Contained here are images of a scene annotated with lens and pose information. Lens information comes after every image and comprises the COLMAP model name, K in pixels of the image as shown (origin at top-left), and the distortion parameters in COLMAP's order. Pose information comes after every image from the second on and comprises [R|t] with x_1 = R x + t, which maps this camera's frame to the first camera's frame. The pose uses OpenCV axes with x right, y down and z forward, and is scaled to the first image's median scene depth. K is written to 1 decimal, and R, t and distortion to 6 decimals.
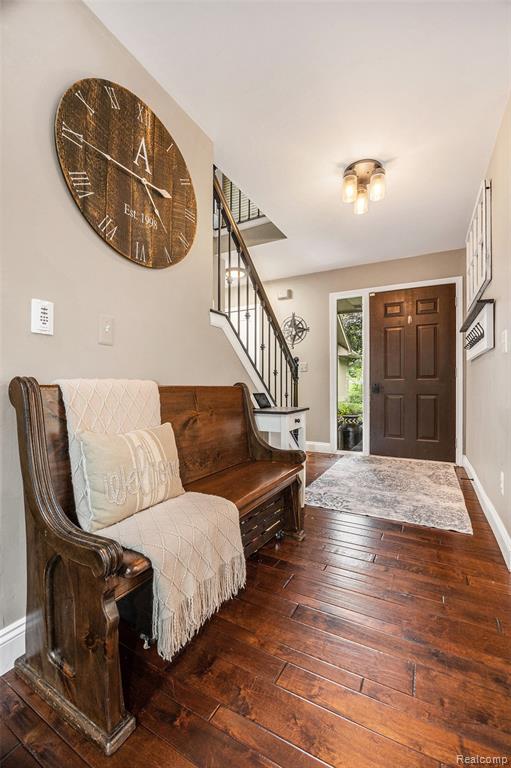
lens RADIAL K [[305.1, 0, 258.8], [0, 305.1, 385.6], [0, 0, 1]] dist [-0.030487, -0.000339]
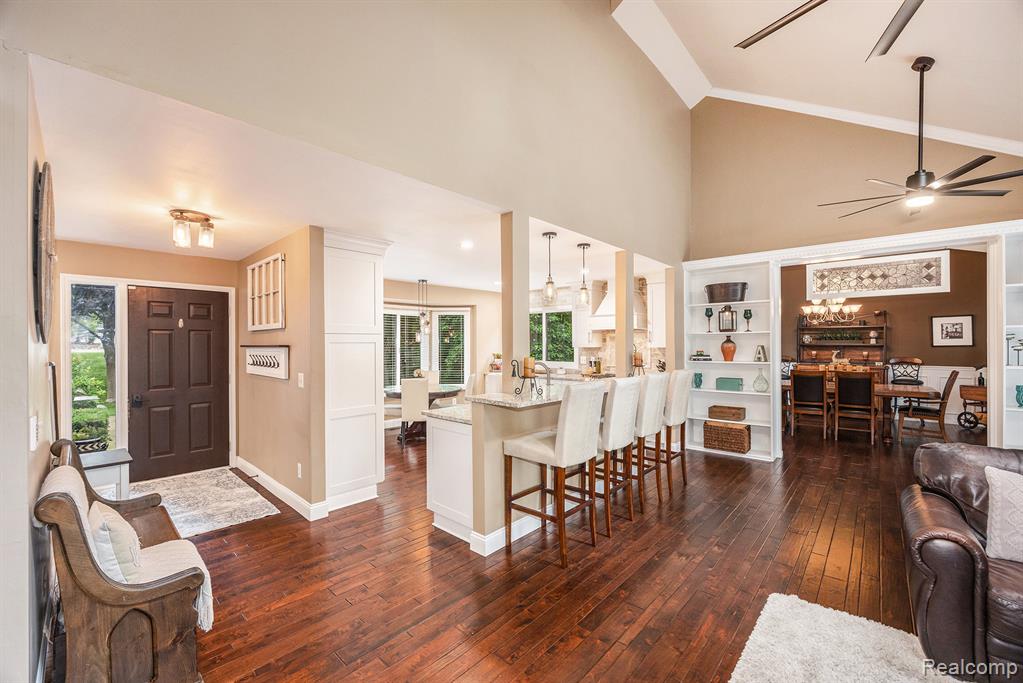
lens RADIAL K [[406.4, 0, 491.0], [0, 406.4, 345.9], [0, 0, 1]] dist [-0.030487, -0.000339]
pose [[0.257090, 0.009448, 0.966341, -0.475868], [0.001195, 0.999948, -0.010095, -0.149183], [-0.966387, 0.003750, 0.257066, -0.250597]]
